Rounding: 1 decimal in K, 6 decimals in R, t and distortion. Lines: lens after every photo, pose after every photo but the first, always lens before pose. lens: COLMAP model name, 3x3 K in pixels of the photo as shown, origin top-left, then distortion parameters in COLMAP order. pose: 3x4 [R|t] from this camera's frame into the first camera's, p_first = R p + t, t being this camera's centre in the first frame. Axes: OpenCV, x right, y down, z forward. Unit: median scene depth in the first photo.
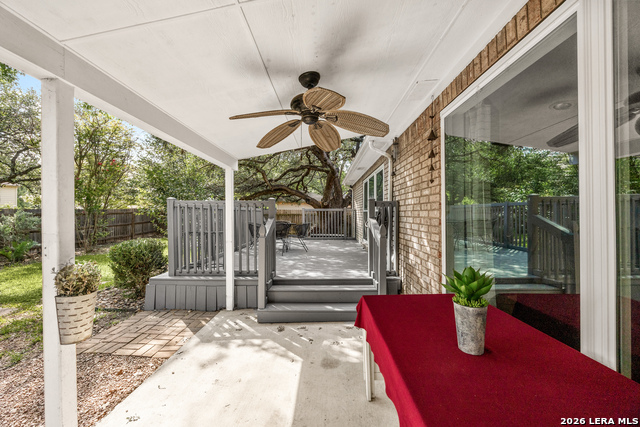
lens RADIAL K [[238.7, 0, 319.8], [0, 238.7, 214.3], [0, 0, 1]] dist [-0.017721, -0.000021]
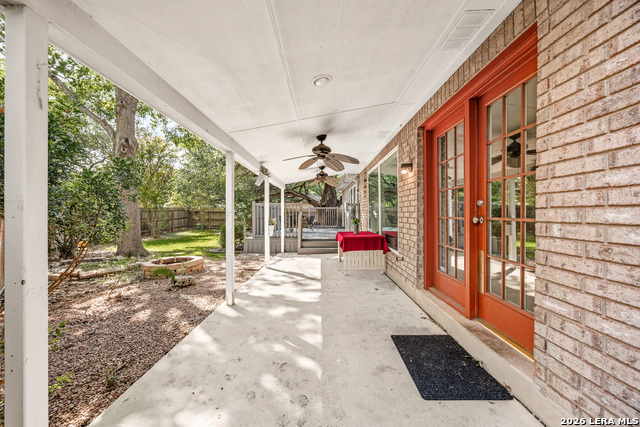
lens RADIAL K [[238.7, 0, 321.1], [0, 238.7, 213.4], [0, 0, 1]] dist [-0.017721, -0.000021]
pose [[0.999781, -0.005789, 0.020131, -0.036309], [0.005796, 0.999983, -0.000317, 0.021367], [-0.020129, 0.000434, 0.999797, -0.667308]]
